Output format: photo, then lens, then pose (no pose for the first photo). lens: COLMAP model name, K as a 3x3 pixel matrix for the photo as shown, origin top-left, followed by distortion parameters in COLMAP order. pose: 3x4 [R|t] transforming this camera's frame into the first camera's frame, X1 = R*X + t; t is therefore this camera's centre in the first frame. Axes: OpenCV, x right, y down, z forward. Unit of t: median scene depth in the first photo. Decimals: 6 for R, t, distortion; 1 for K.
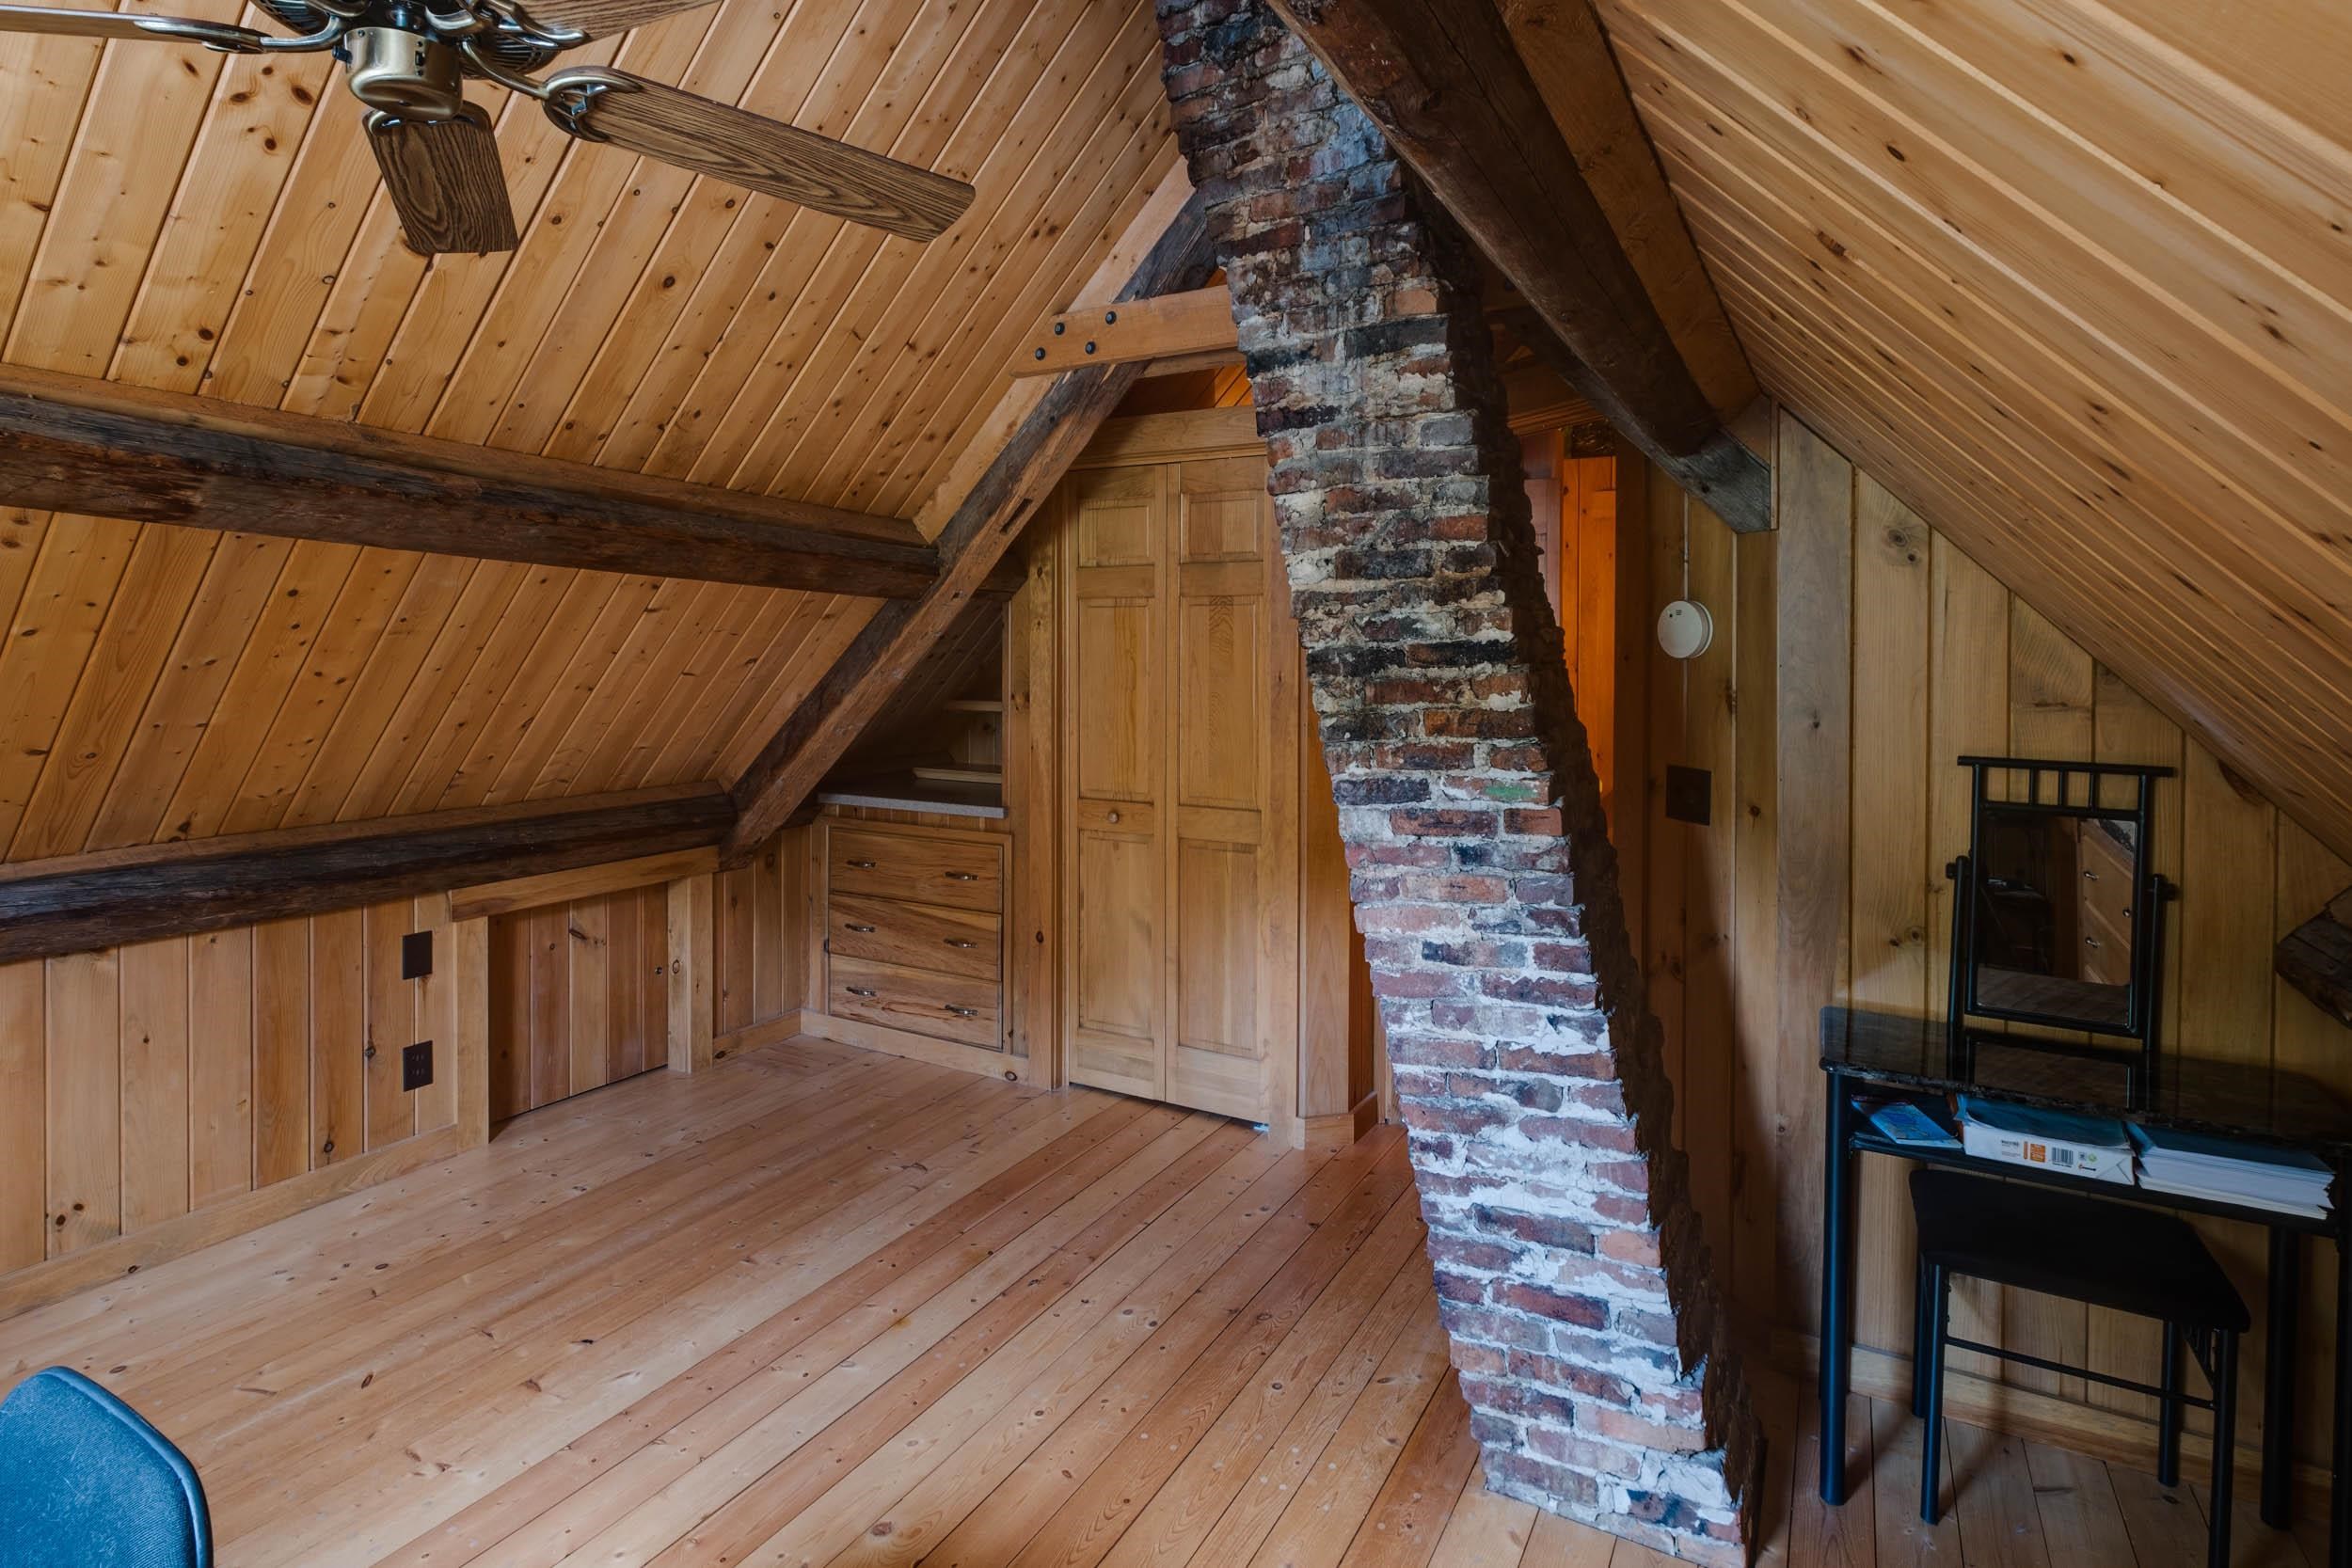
lens RADIAL K [[1208.6, 0, 1176.0], [0, 1208.6, 784.0], [0, 0, 1]] dist [0.001902, 0.000599]
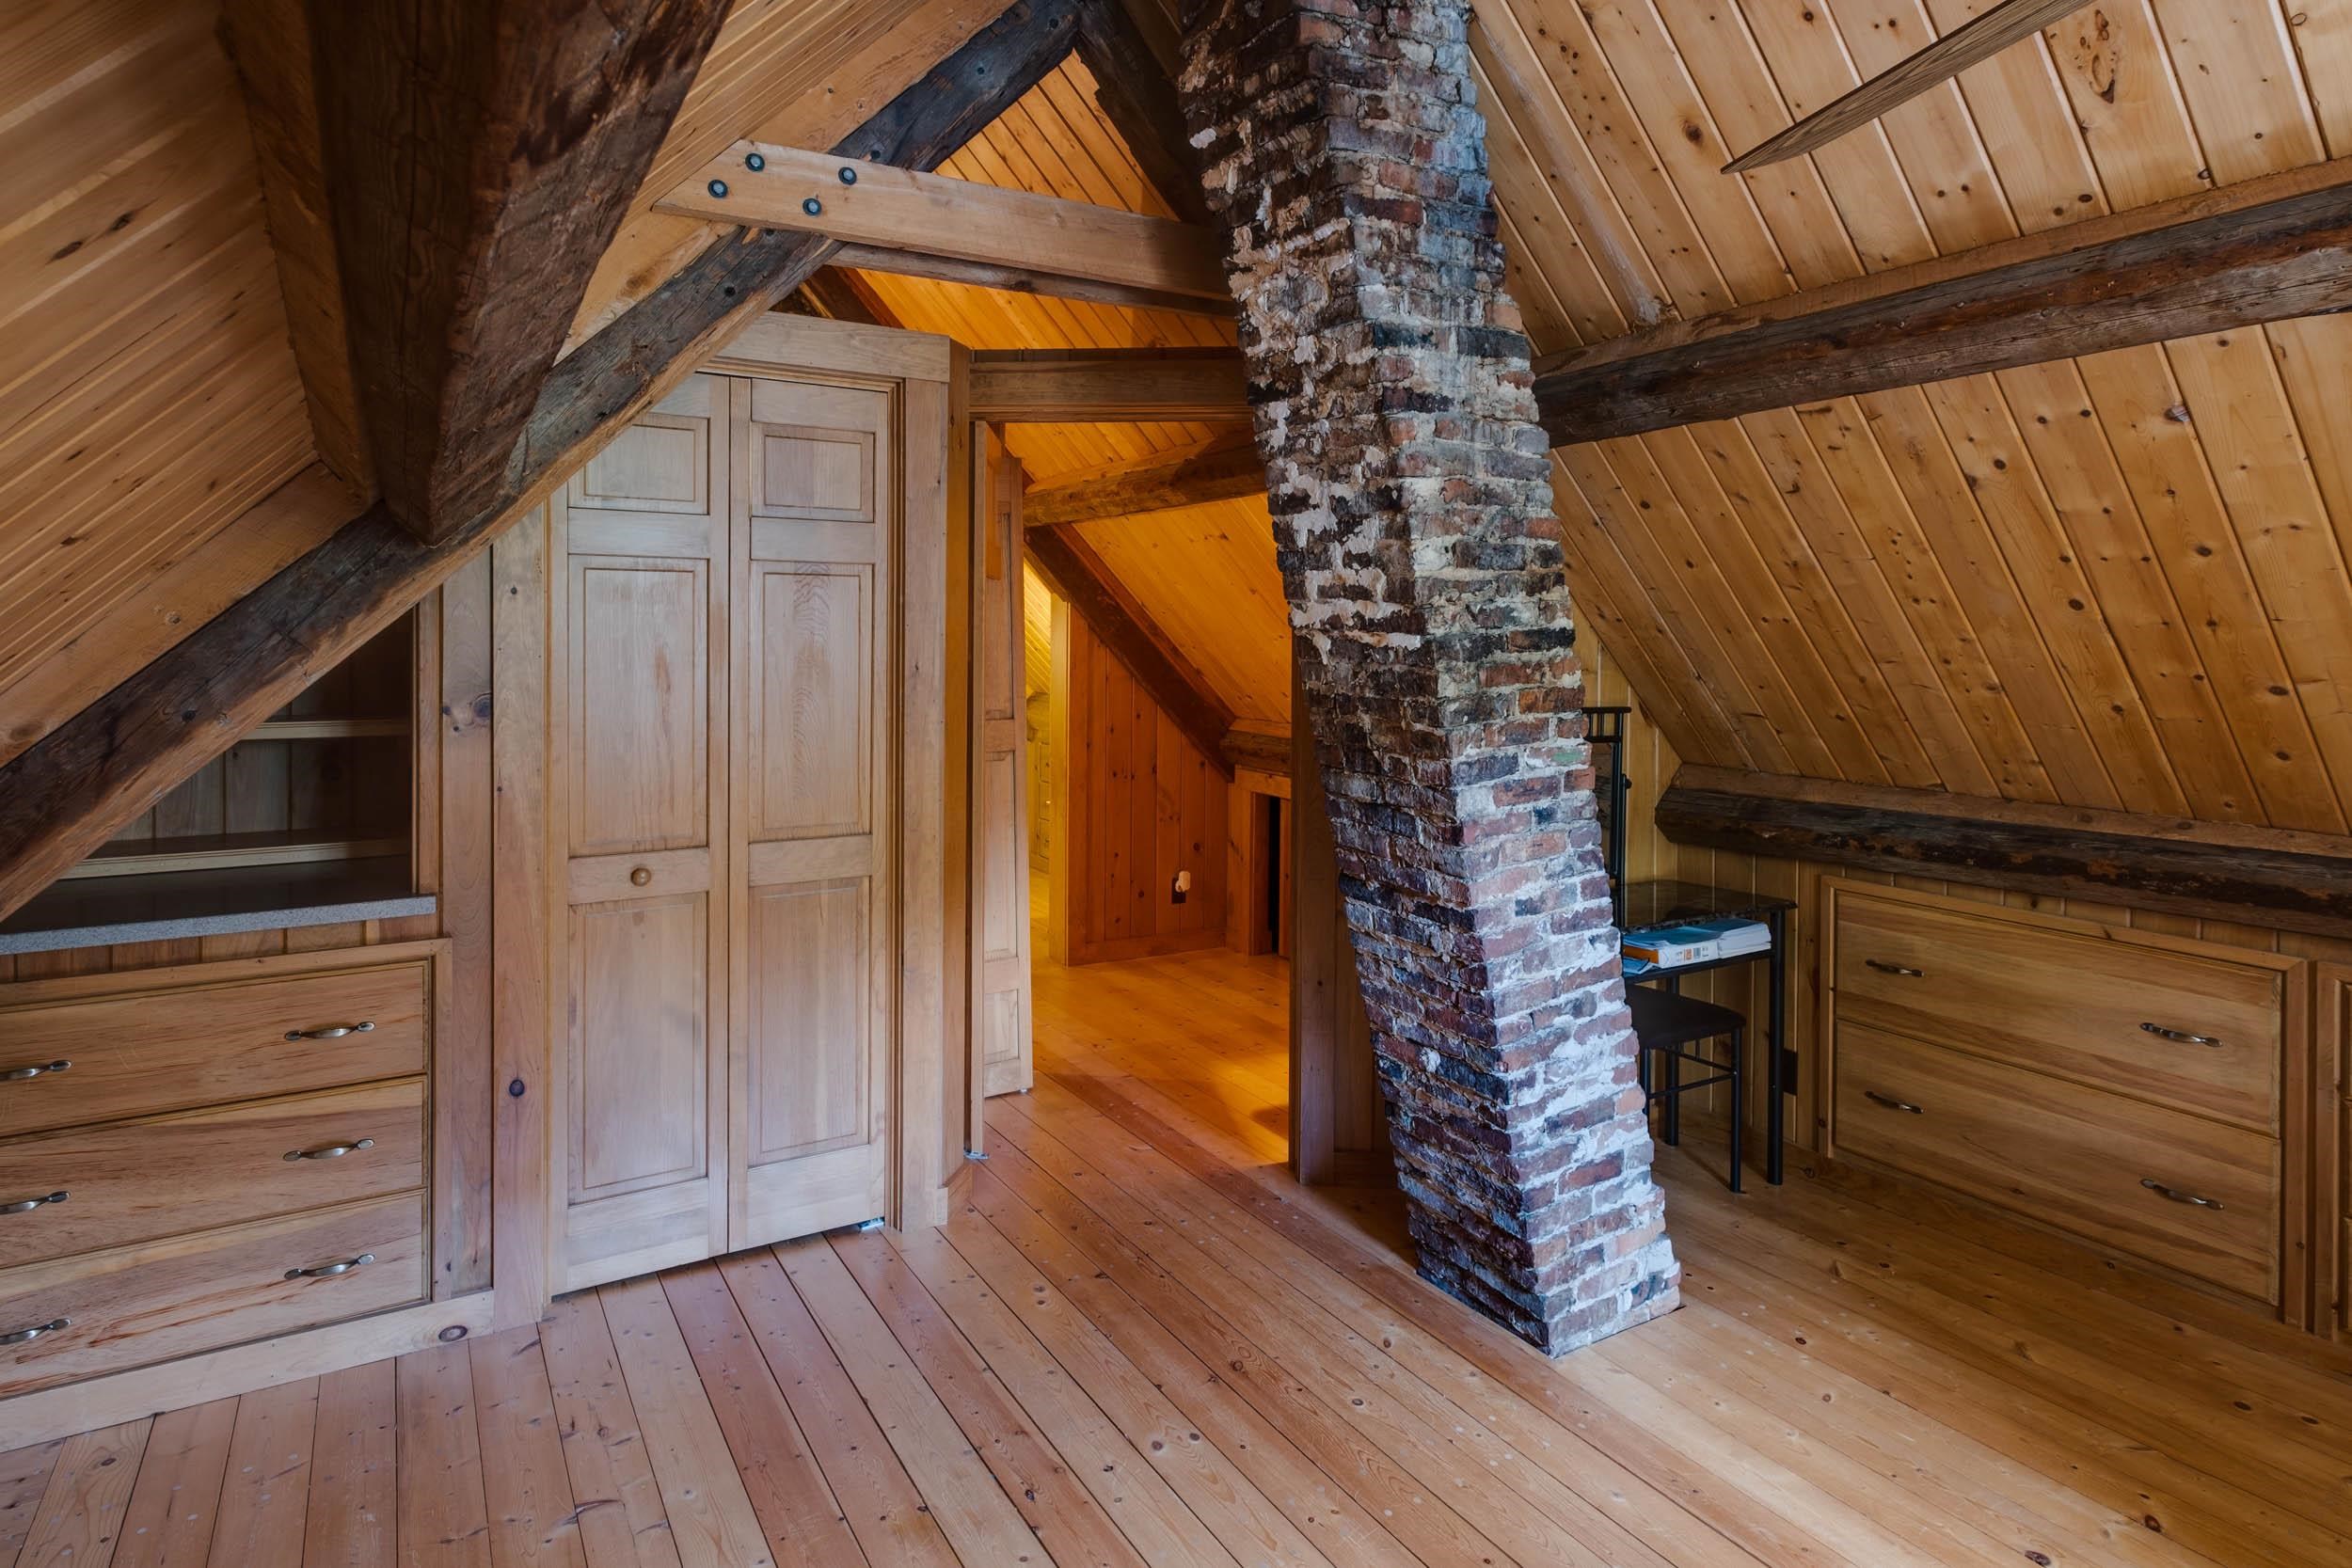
lens RADIAL K [[1260.2, 0, 1172.5], [0, 1260.2, 758.3], [0, 0, 1]] dist [0.002292, 0.000306]
pose [[0.493675, -0.088315, 0.865151, -0.941299], [0.092096, 0.994545, 0.048971, -0.084418], [-0.864756, 0.055501, 0.499115, 0.696485]]
